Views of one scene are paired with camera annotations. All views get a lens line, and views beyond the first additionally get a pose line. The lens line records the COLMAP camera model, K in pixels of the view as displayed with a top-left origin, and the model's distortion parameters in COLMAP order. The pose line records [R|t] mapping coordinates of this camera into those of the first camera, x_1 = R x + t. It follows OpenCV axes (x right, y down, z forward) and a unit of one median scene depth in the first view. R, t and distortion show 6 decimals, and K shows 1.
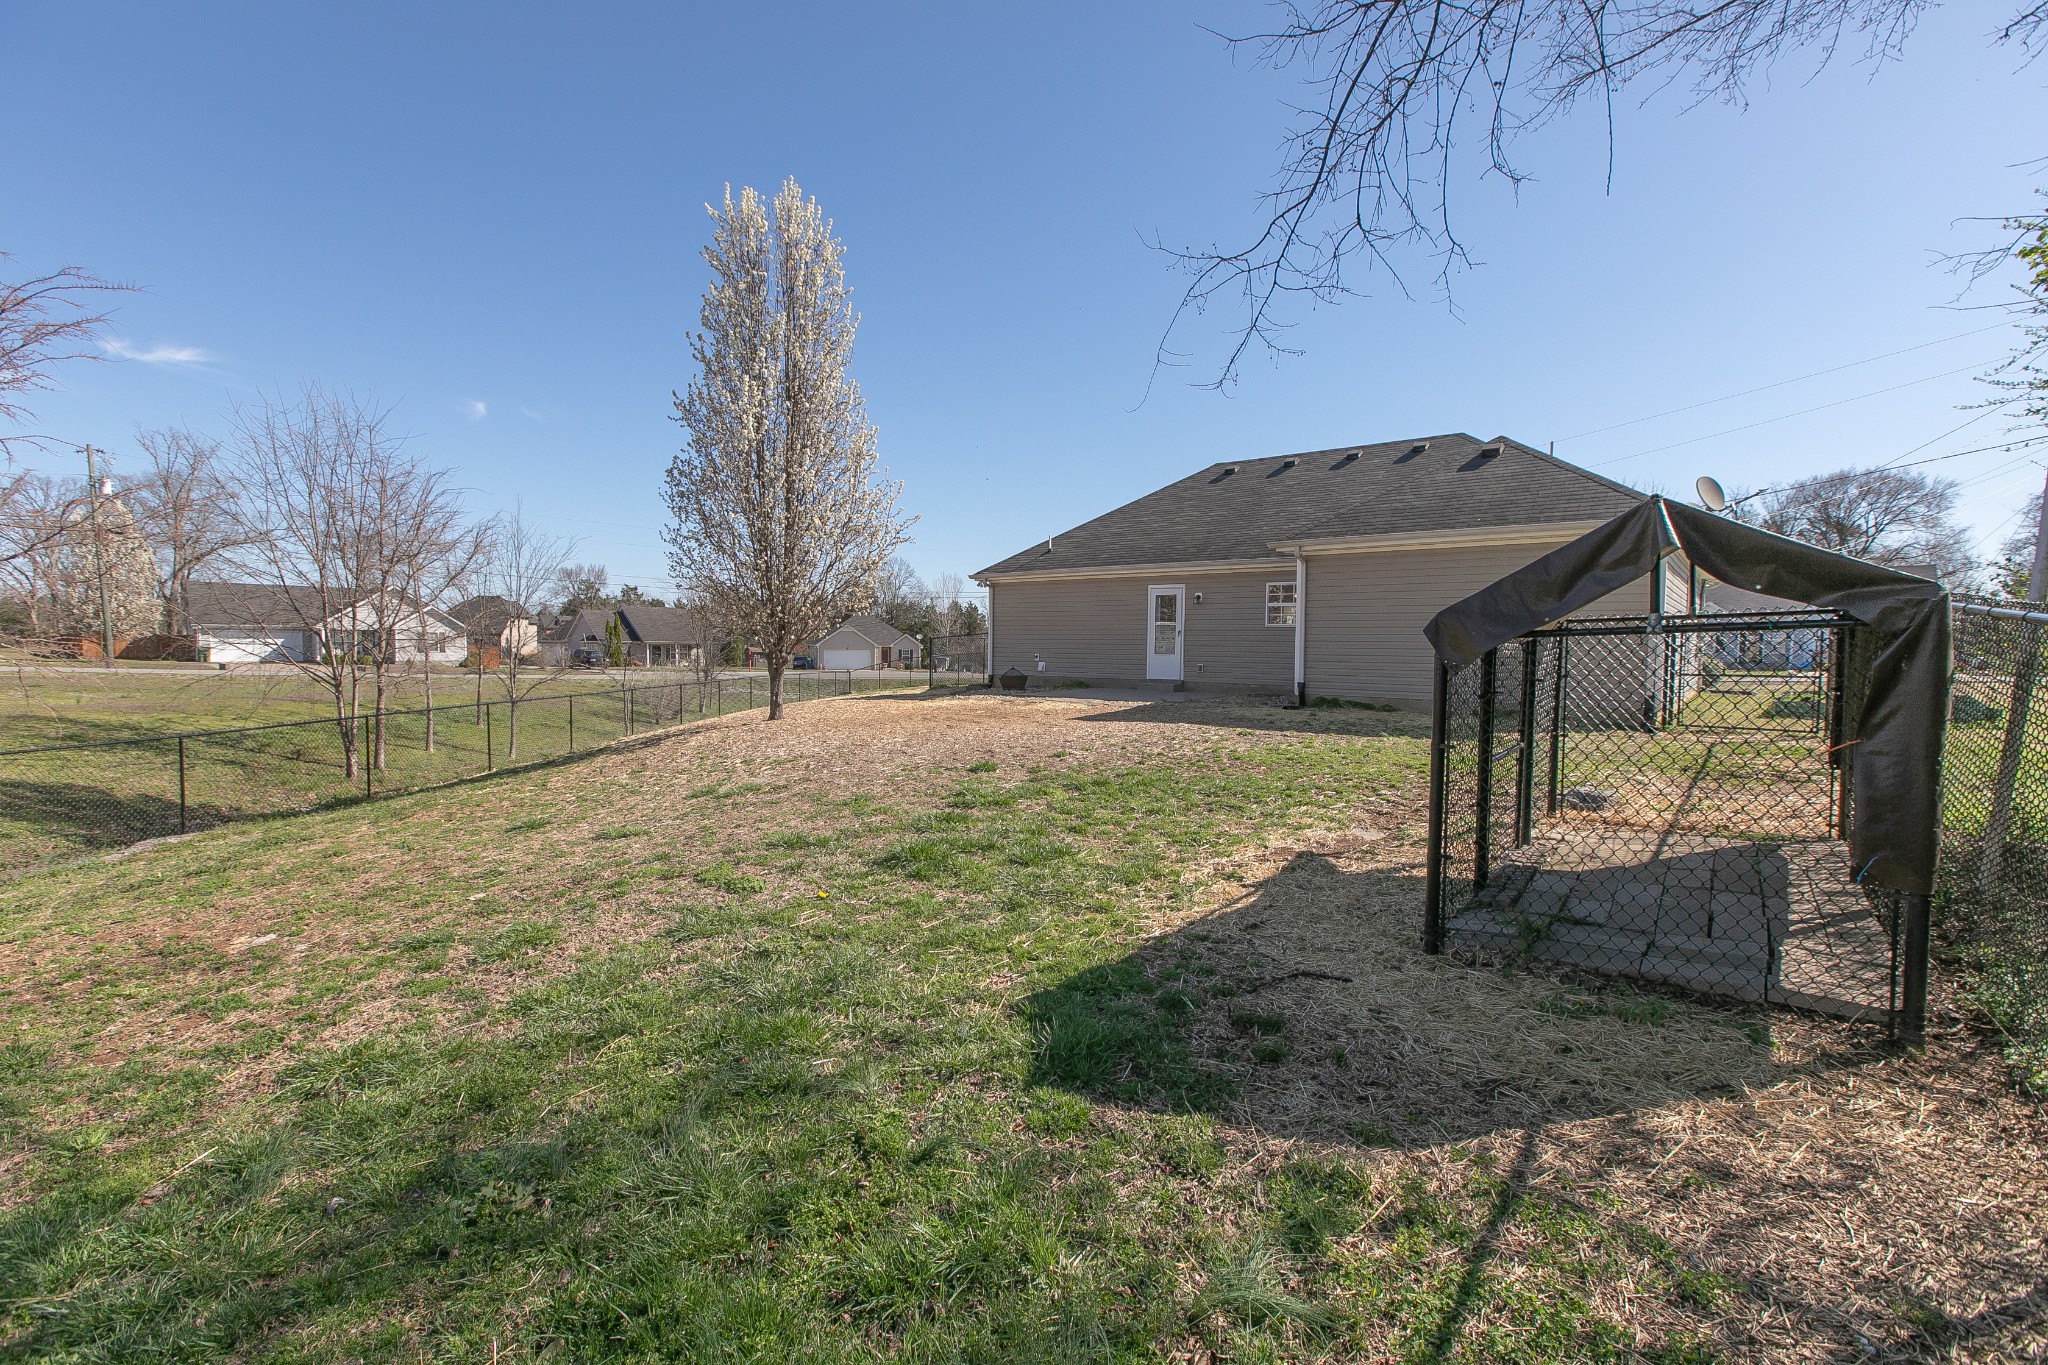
lens RADIAL K [[890.0, 0, 1029.8], [0, 890.0, 680.4], [0, 0, 1]] dist [0.001578, 0.000126]
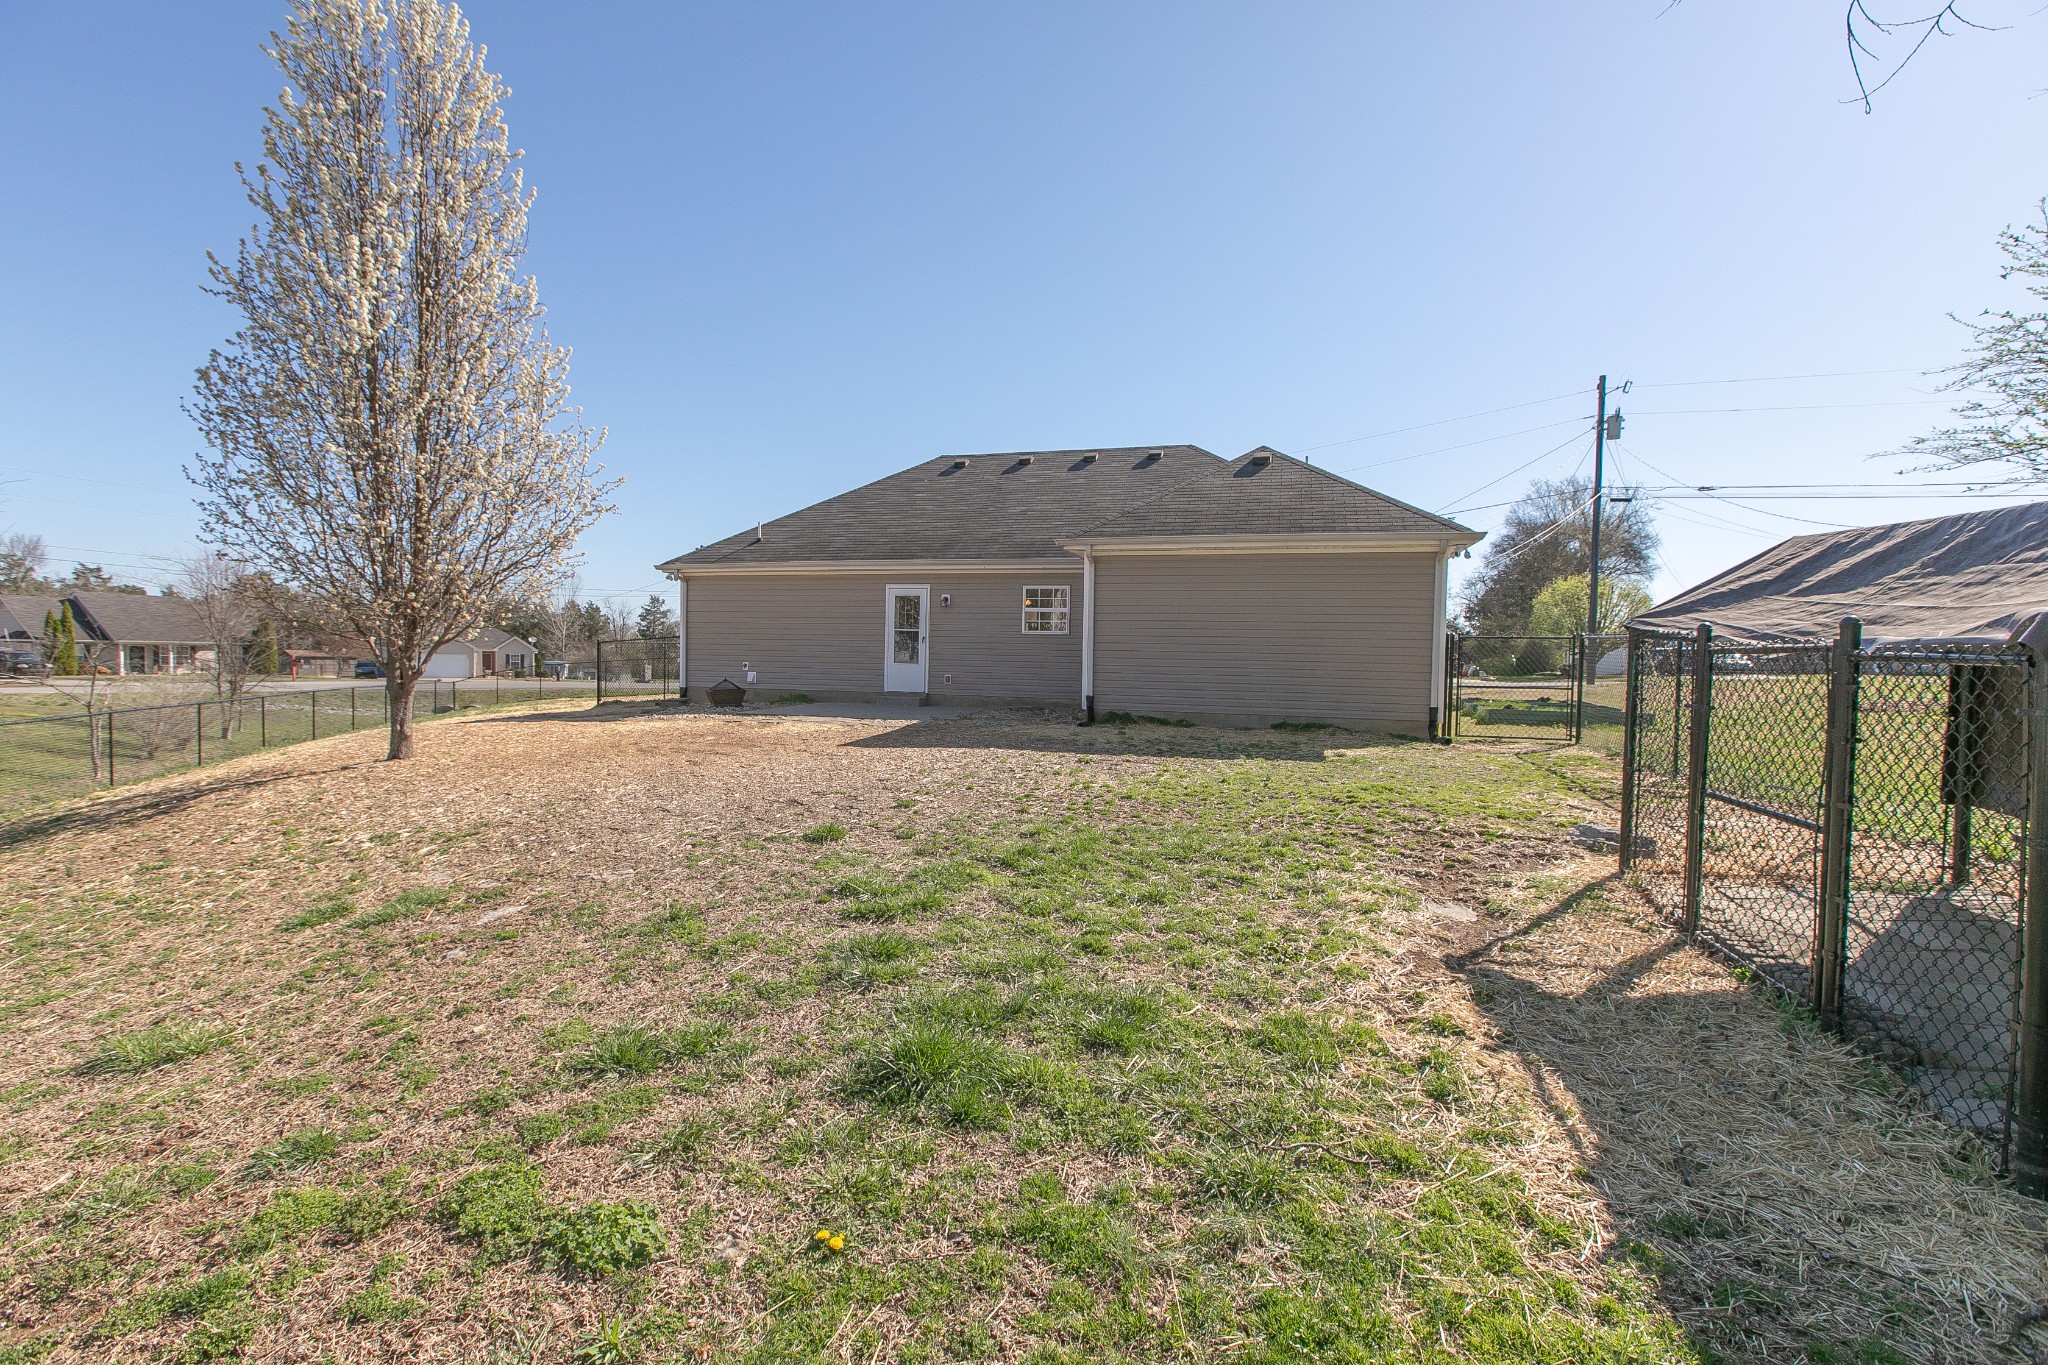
lens RADIAL K [[890.0, 0, 1016.5], [0, 890.0, 685.0], [0, 0, 1]] dist [0.001578, 0.000126]
pose [[0.926778, -0.005837, 0.375564, -0.094527], [0.006690, 0.999977, -0.000966, -0.007905], [-0.375550, 0.003408, 0.926796, 0.173377]]
